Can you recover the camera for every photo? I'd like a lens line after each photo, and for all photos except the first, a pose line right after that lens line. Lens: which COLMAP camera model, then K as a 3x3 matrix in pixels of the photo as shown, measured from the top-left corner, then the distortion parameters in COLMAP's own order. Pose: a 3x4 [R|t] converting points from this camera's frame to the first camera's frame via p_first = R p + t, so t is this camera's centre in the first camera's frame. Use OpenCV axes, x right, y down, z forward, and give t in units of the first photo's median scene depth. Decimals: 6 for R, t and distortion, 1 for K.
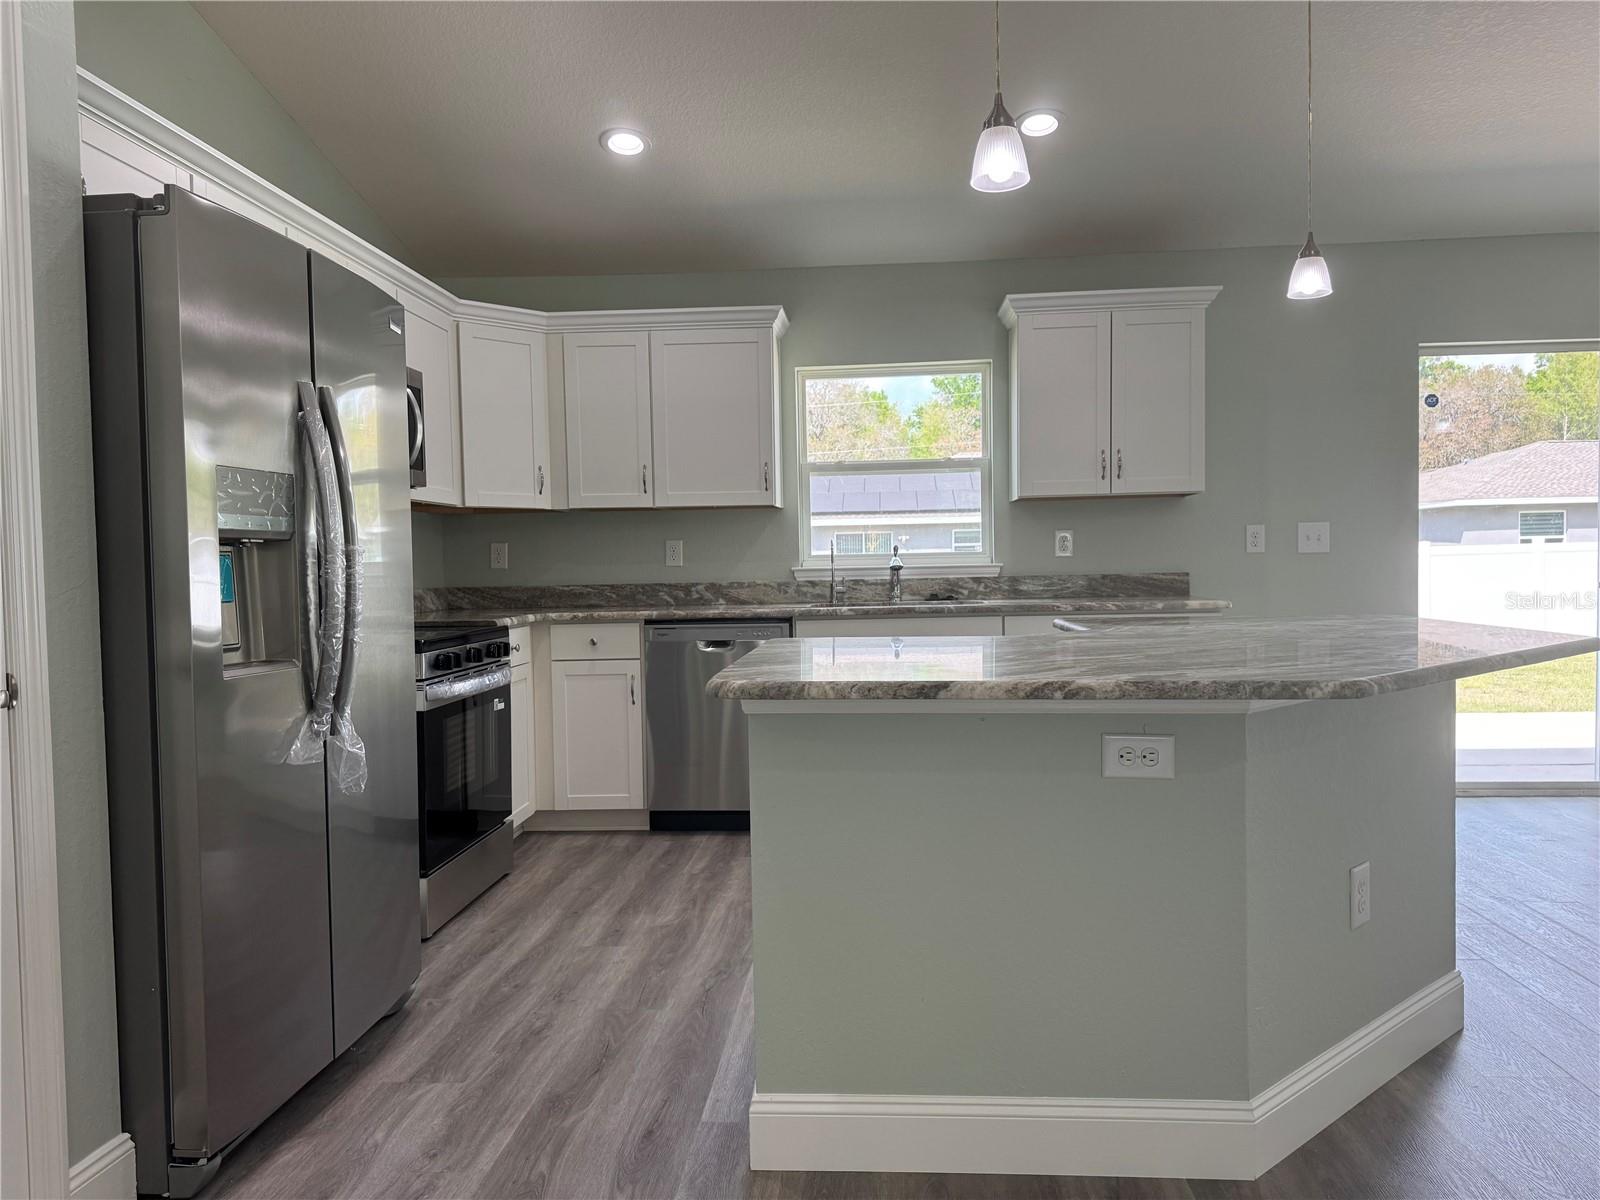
lens RADIAL K [[1135.9, 0, 795.9], [0, 1135.9, 606.4], [0, 0, 1]] dist [0.047416, -0.042728]
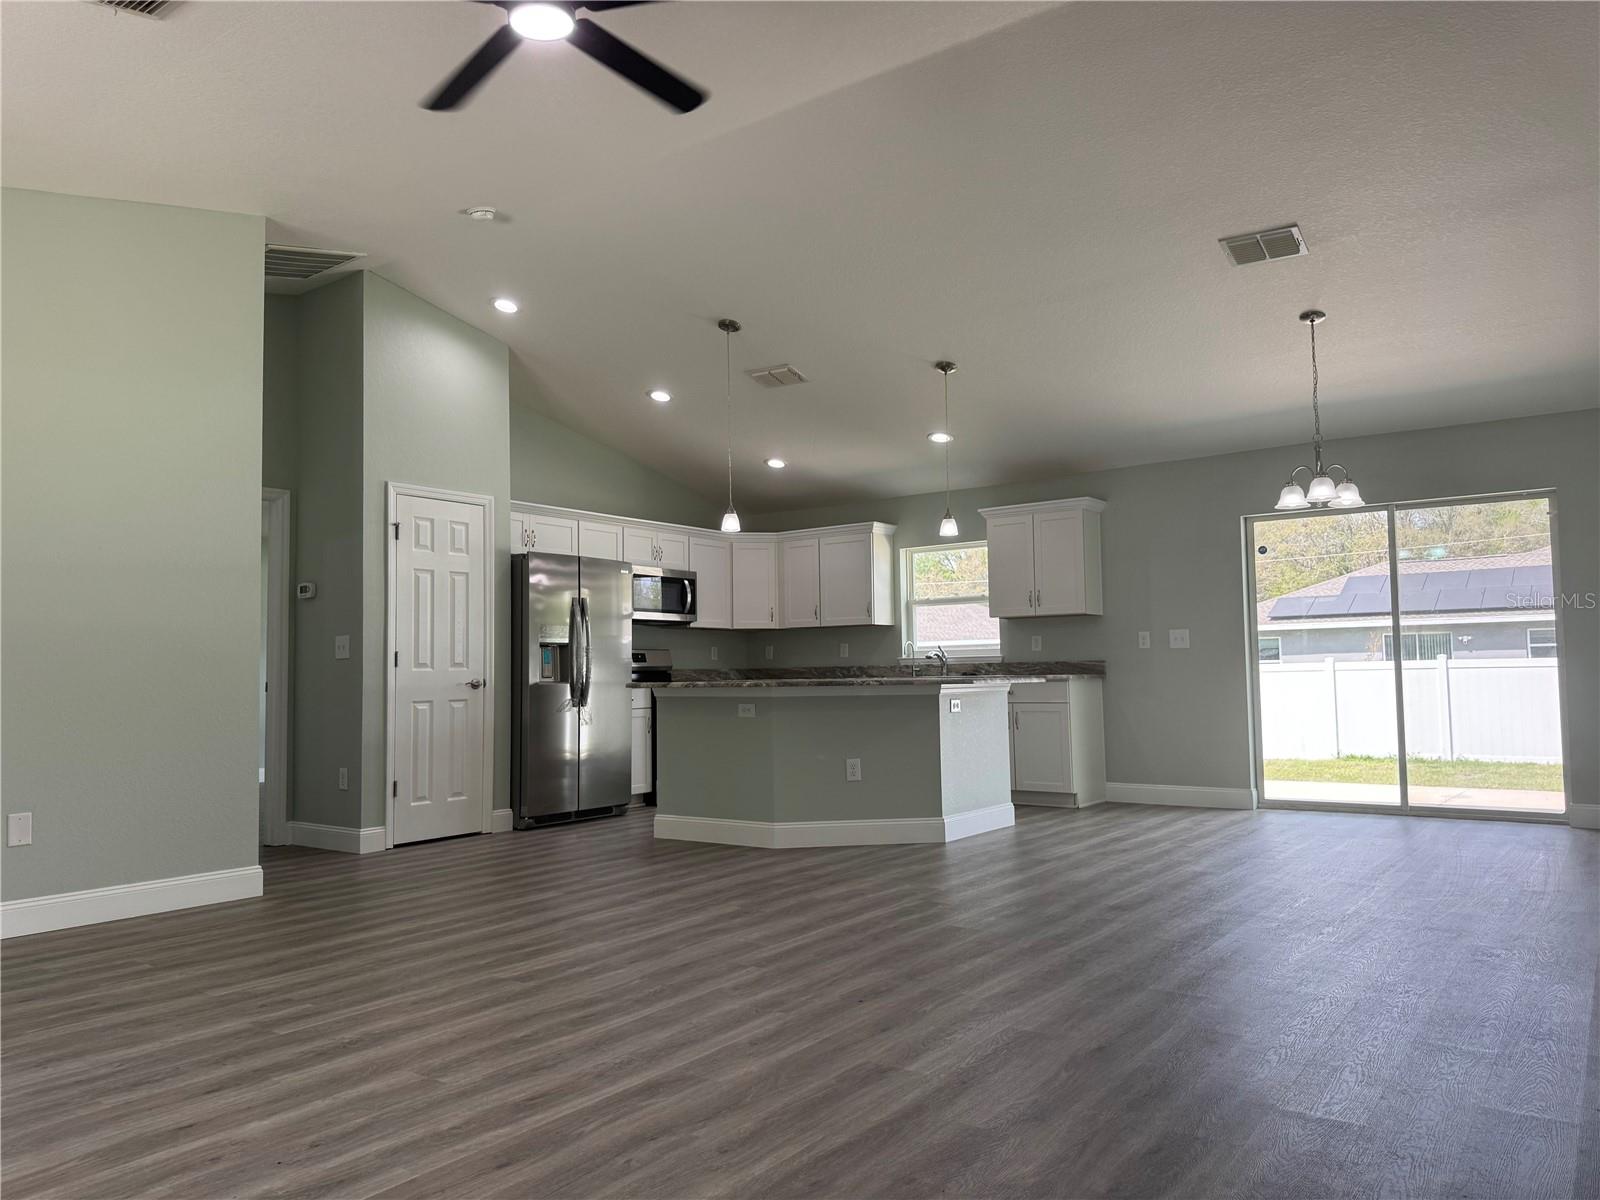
lens RADIAL K [[1123.3, 0, 785.4], [0, 1123.3, 596.3], [0, 0, 1]] dist [0.041848, -0.046236]
pose [[0.841732, -0.032115, -0.538940, 0.834906], [-0.022419, 0.995289, -0.094322, 0.042447], [0.539430, 0.091477, 0.837047, -0.626650]]
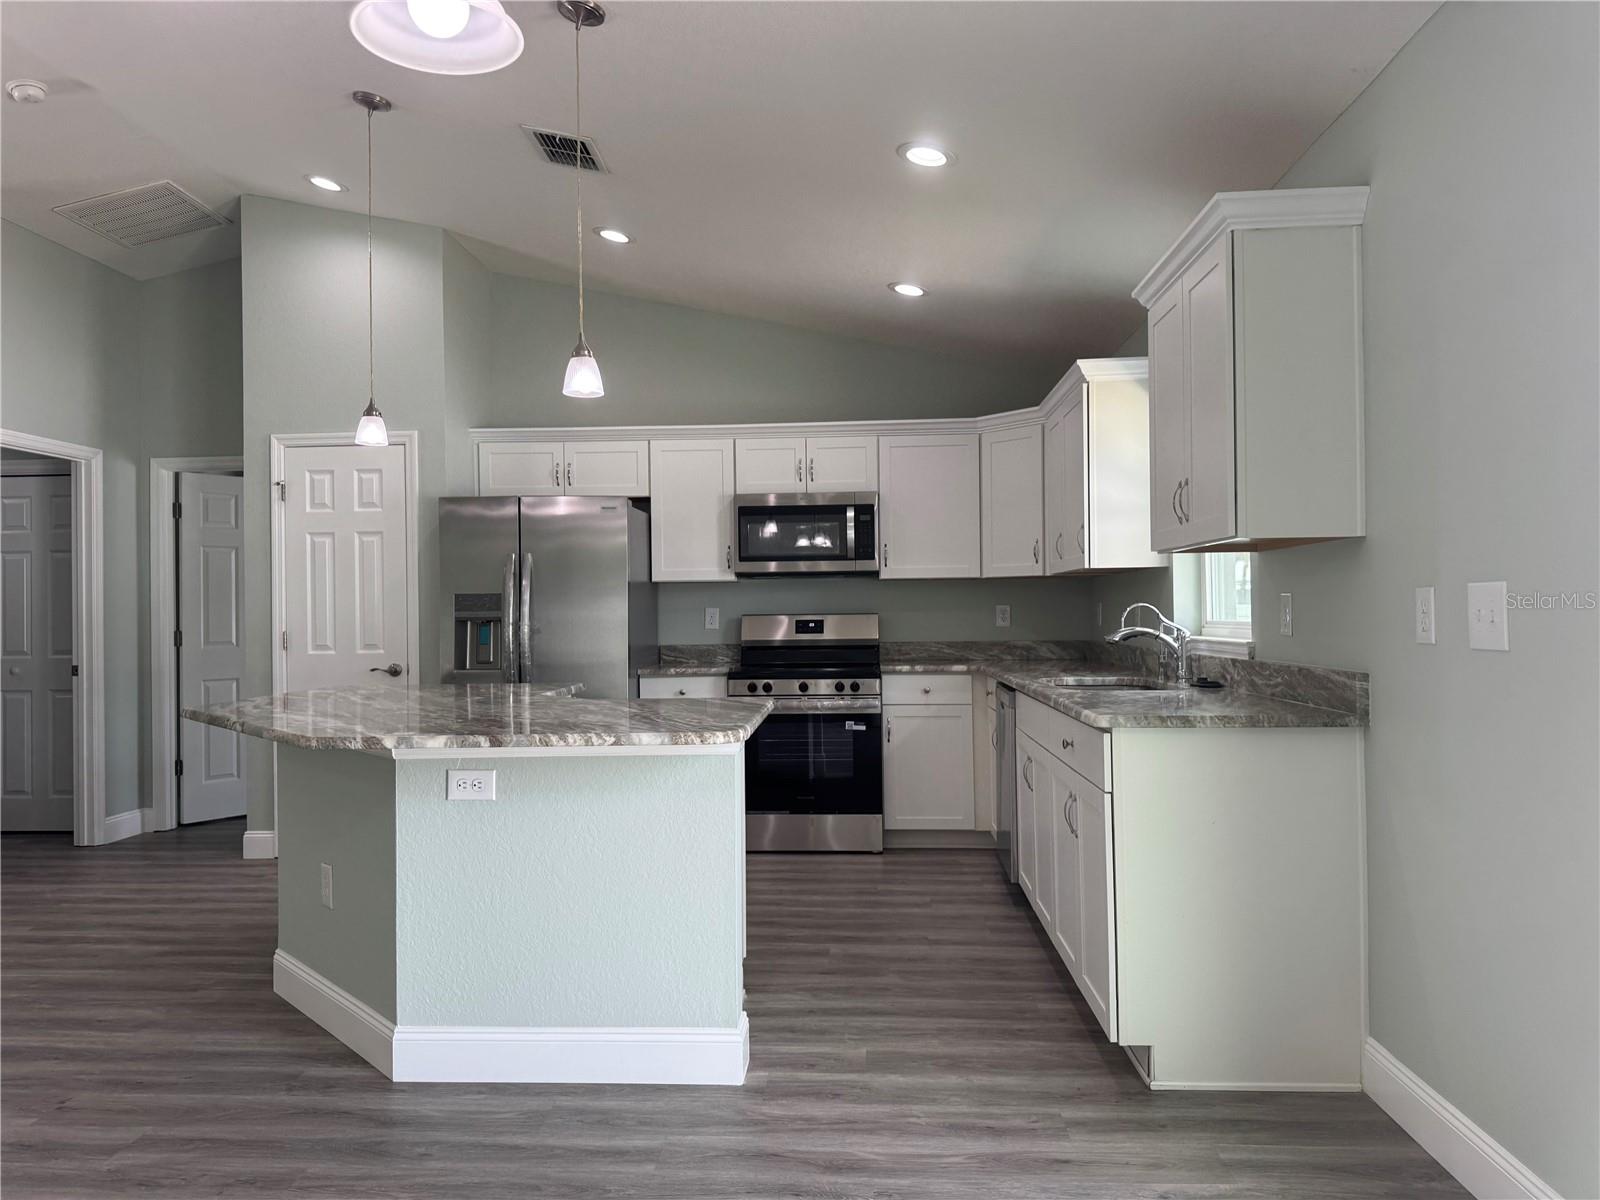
lens RADIAL K [[1123.3, 0, 785.4], [0, 1123.3, 596.3], [0, 0, 1]] dist [0.041848, -0.046236]
pose [[0.008236, 0.005812, -0.999949, 0.879170], [-0.027341, 0.999611, 0.005585, -0.061839], [0.999592, 0.027294, 0.008392, 0.713263]]
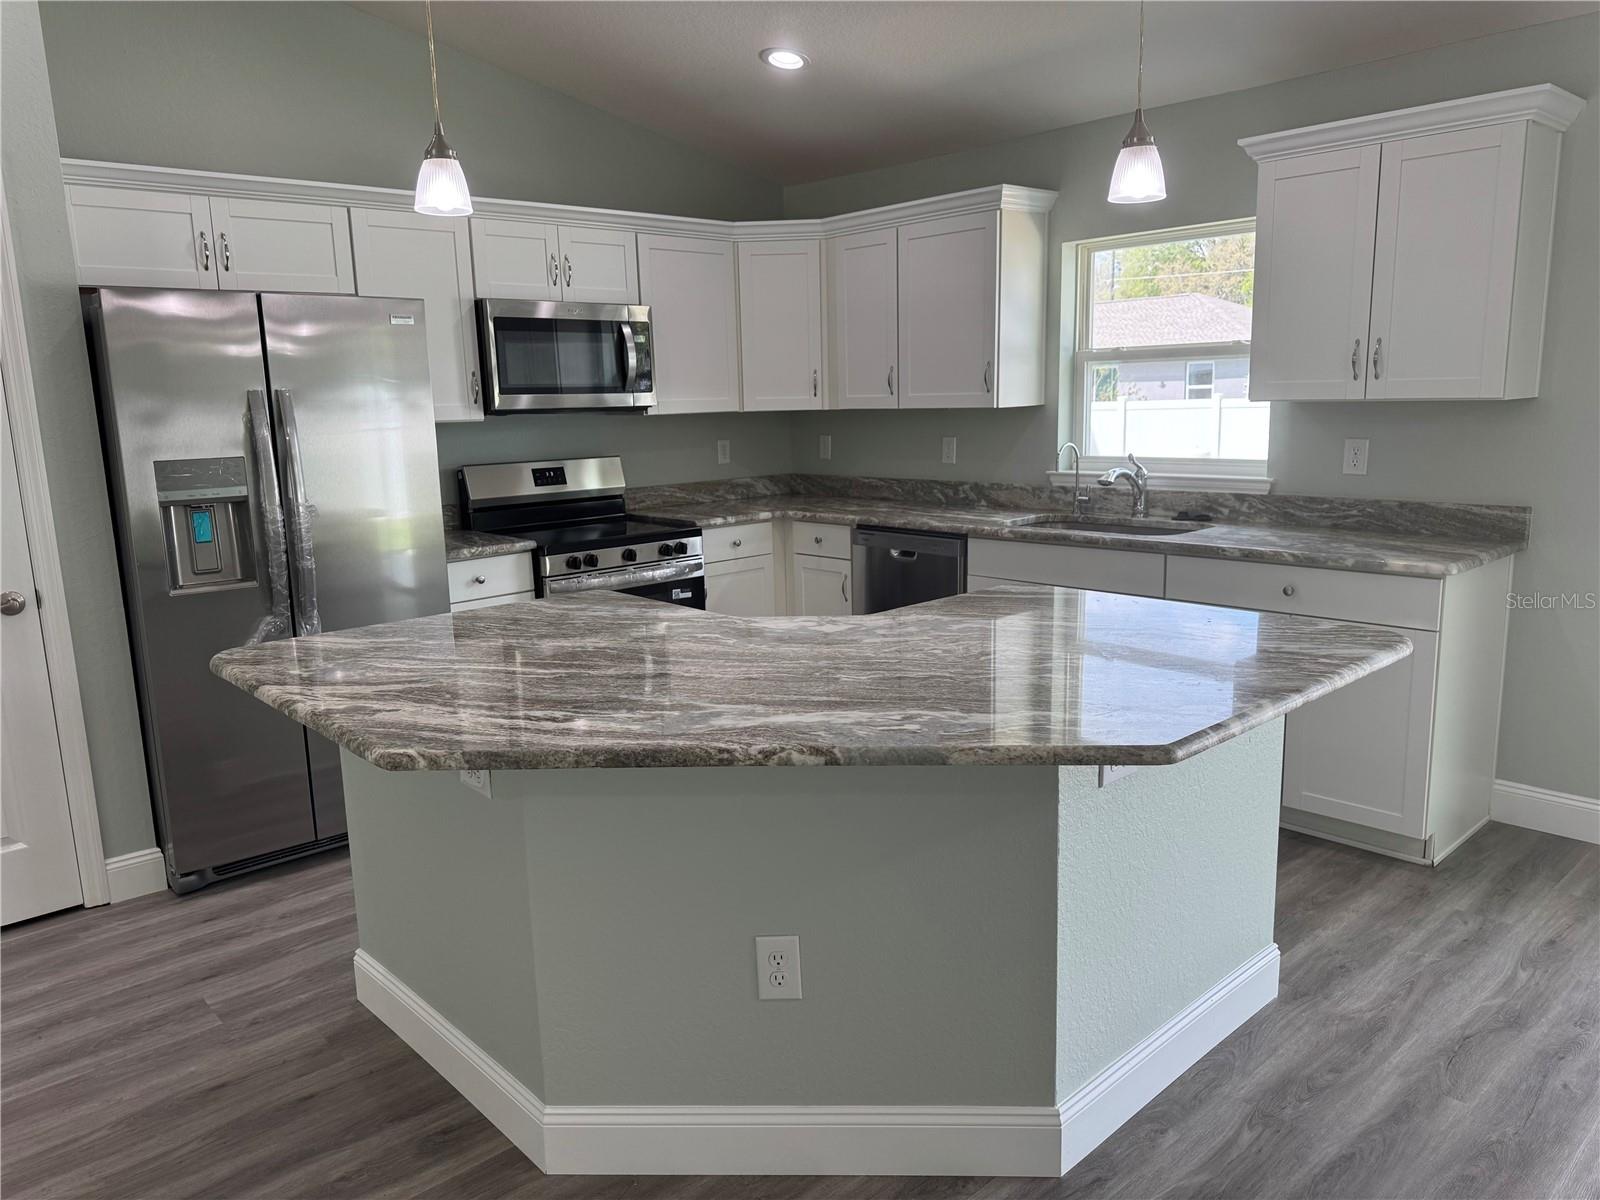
lens RADIAL K [[1135.9, 0, 795.9], [0, 1135.9, 606.4], [0, 0, 1]] dist [0.047416, -0.042728]
pose [[0.729555, 0.127000, -0.672027, 0.491861], [-0.013029, 0.985010, 0.172003, -0.083879], [0.683798, -0.116730, 0.720274, 0.184389]]
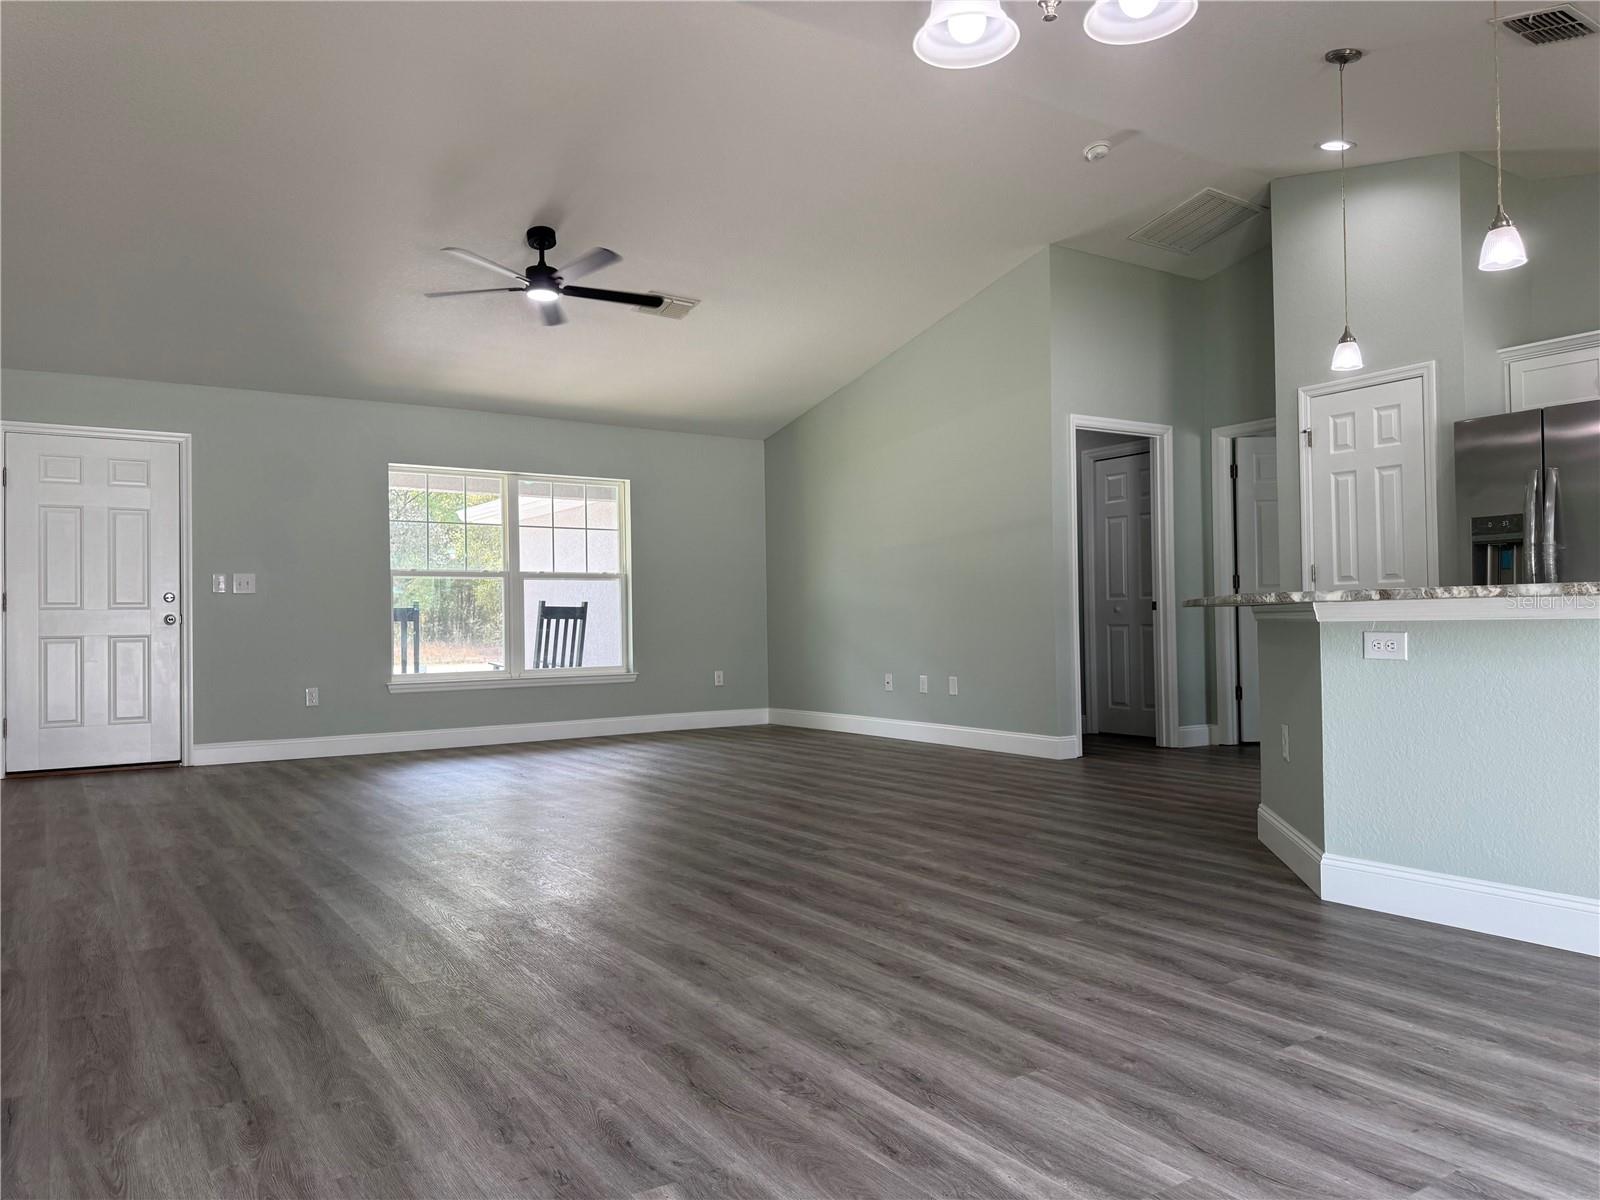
lens RADIAL K [[1138.4, 0, 800.0], [0, 1138.4, 600.0], [0, 0, 1]] dist [-0.006091, -0.005227]
pose [[-0.791195, 0.018747, -0.611277, 0.949122], [0.008674, 0.999774, 0.019434, 0.001231], [0.611503, 0.010074, -0.791178, 0.862430]]
